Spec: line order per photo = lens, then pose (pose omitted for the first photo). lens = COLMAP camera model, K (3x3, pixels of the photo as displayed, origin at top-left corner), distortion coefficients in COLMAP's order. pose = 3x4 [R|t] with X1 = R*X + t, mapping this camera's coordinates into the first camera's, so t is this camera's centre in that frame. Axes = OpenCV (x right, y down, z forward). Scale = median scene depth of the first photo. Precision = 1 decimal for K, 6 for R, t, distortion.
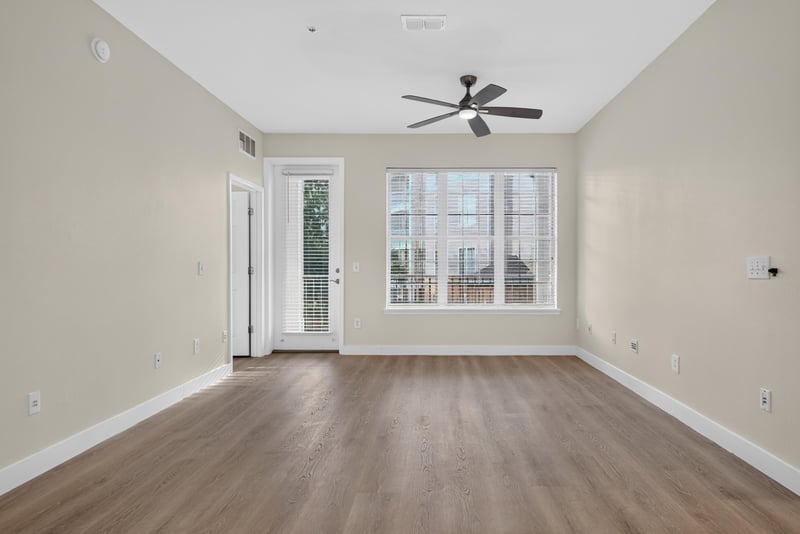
lens RADIAL K [[470.9, 0, 433.9], [0, 470.9, 270.9], [0, 0, 1]] dist [0.005354, 0.002699]
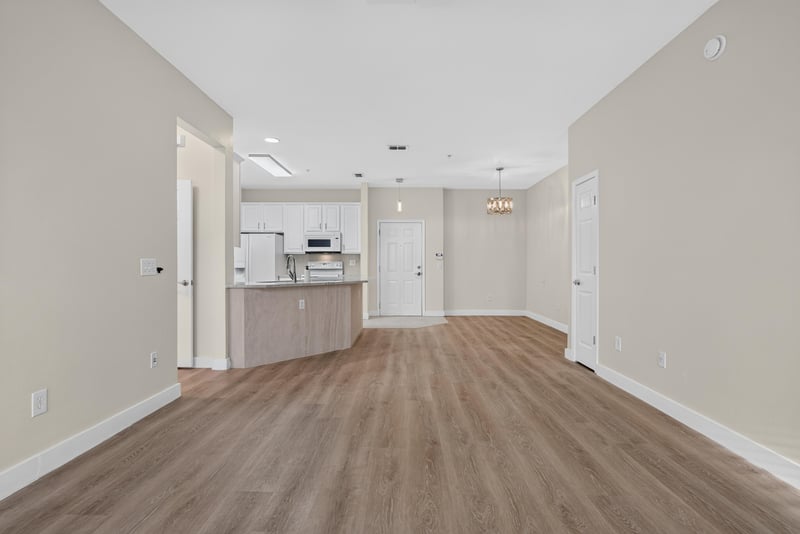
lens RADIAL K [[382.2, 0, 400.0], [0, 382.2, 267.0], [0, 0, 1]] dist [-0.001849, -0.000199]
pose [[-0.999934, 0.002134, 0.011264, -0.026217], [0.002265, 0.999930, 0.011638, -0.009055], [-0.011238, 0.011663, -0.999869, 0.979217]]
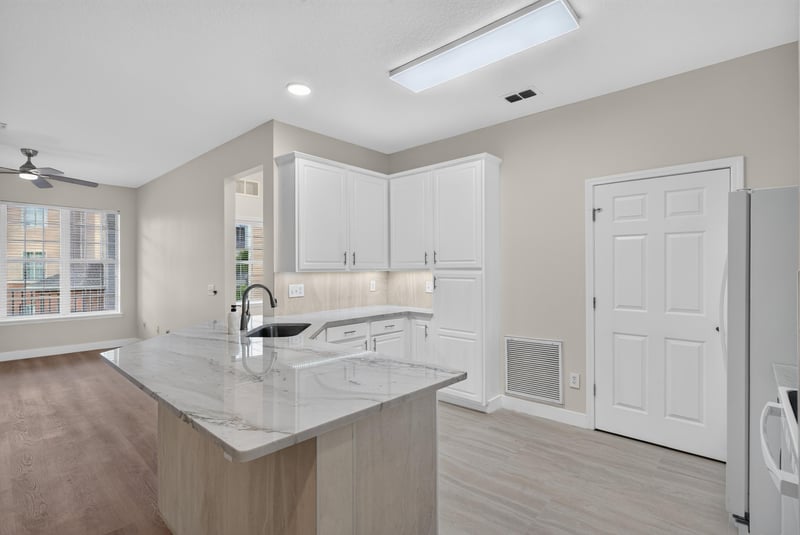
lens RADIAL K [[382.2, 0, 400.0], [0, 382.2, 267.5], [0, 0, 1]] dist [-0.001849, -0.000199]
pose [[0.674414, 0.000472, 0.738353, -0.013327], [0.005493, 0.999969, -0.005657, -0.045332], [-0.738333, 0.007870, 0.674391, -0.390685]]
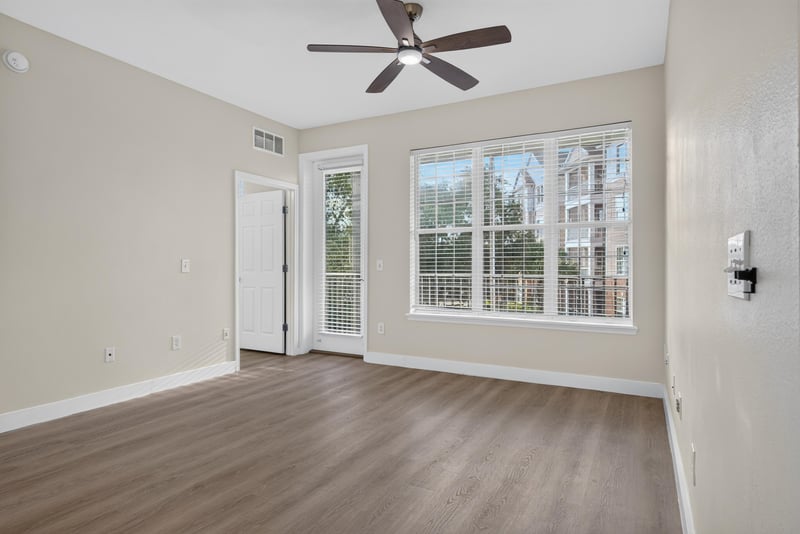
lens RADIAL K [[454.4, 0, 400.0], [0, 454.4, 267.0], [0, 0, 1]] dist [-0.004007, 0.000653]
pose [[0.882448, 0.001890, -0.470407, 0.290891], [-0.004248, 0.999983, -0.003951, -0.001517], [0.470391, 0.005485, 0.882441, 0.273656]]
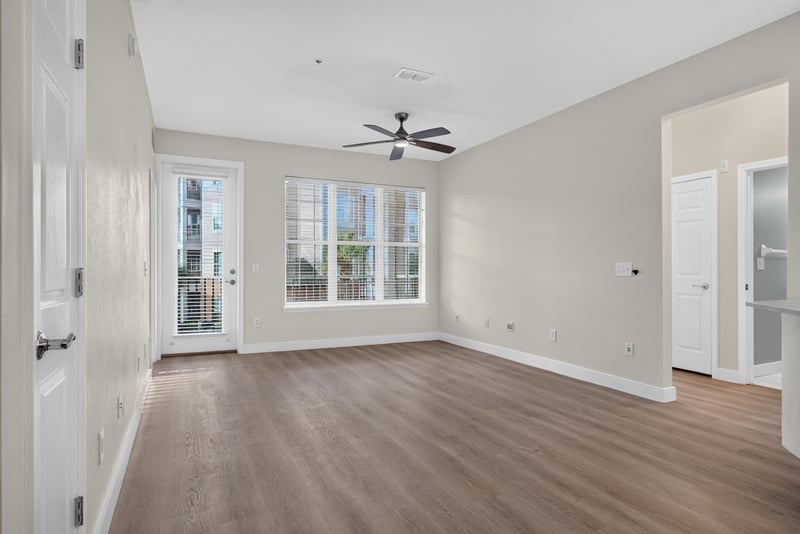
lens RADIAL K [[454.4, 0, 400.0], [0, 454.4, 267.0], [0, 0, 1]] dist [-0.004007, 0.000653]
pose [[0.903555, 0.003202, 0.428459, -0.325769], [0.001377, 0.999945, -0.010376, -0.000263], [-0.428469, 0.009965, 0.903502, -0.045119]]
